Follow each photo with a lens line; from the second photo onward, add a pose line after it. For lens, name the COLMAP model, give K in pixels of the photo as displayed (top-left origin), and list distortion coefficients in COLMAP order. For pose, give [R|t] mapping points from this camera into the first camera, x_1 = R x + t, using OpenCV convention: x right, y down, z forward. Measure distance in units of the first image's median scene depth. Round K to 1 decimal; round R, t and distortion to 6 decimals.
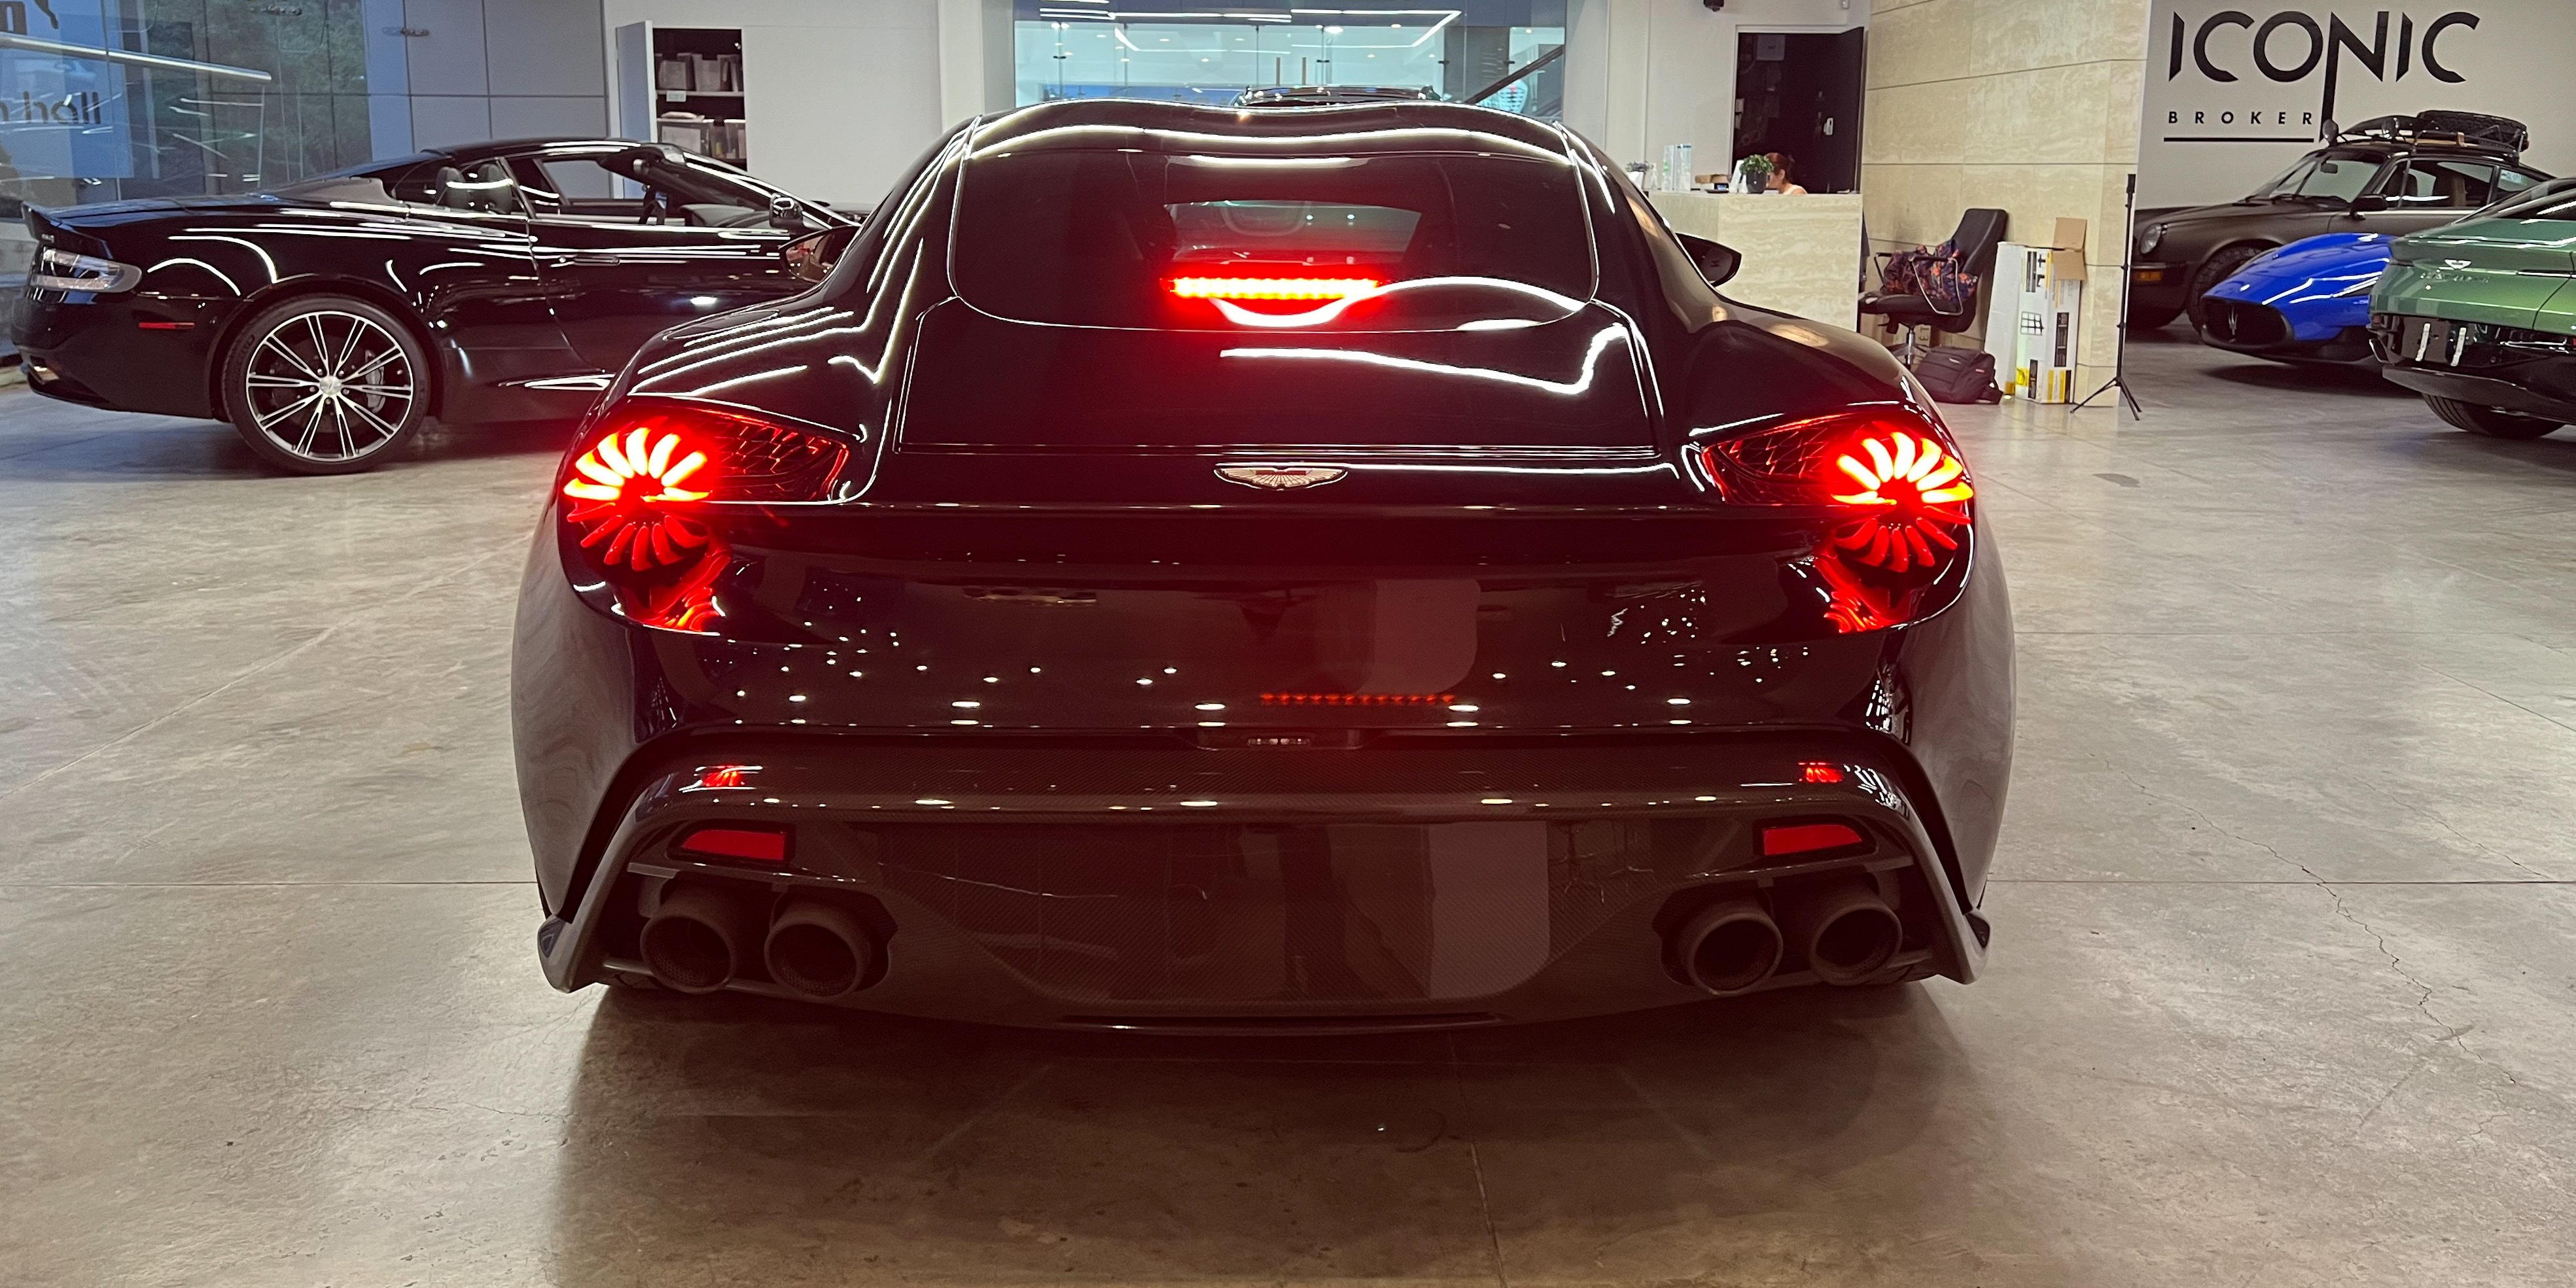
lens RADIAL K [[1943.9, 0, 1320.5], [0, 1943.9, 638.2], [0, 0, 1]] dist [0.073881, -0.109758]
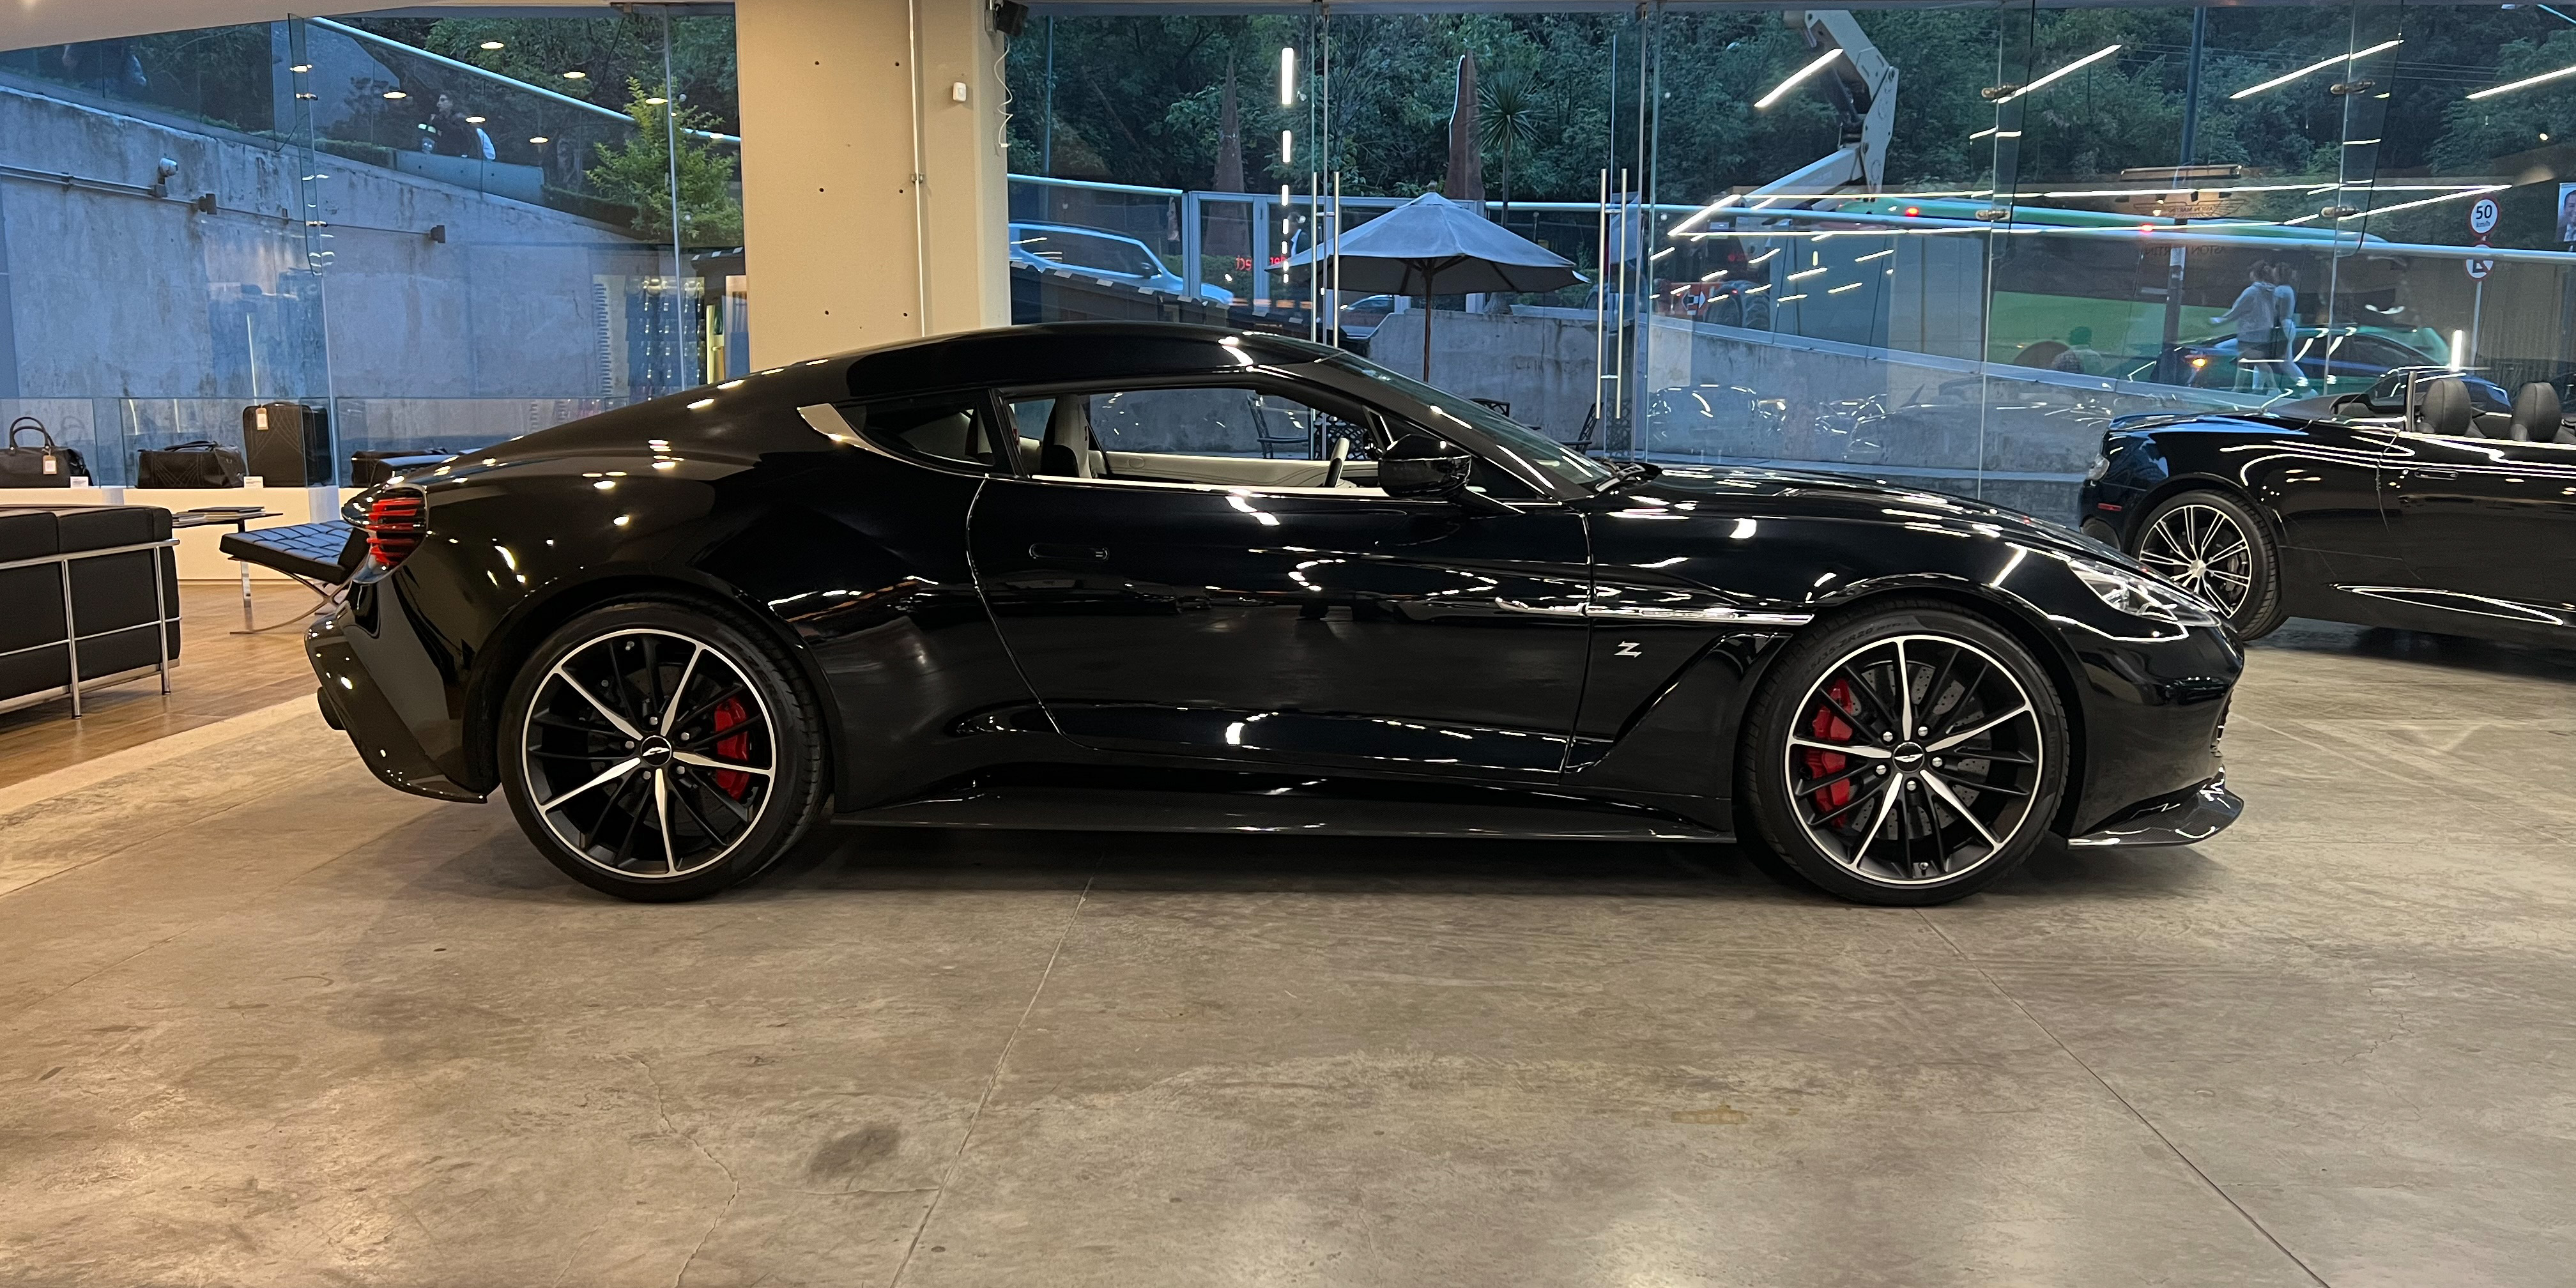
lens RADIAL K [[1941.0, 0, 1248.8], [0, 1941.0, 644.3], [0, 0, 1]] dist [0.087865, -0.112332]
pose [[-0.062775, 0.123692, -0.990333, 1.178083], [-0.230094, 0.963765, 0.134958, -0.192002], [0.971142, 0.236342, -0.032040, 0.854772]]
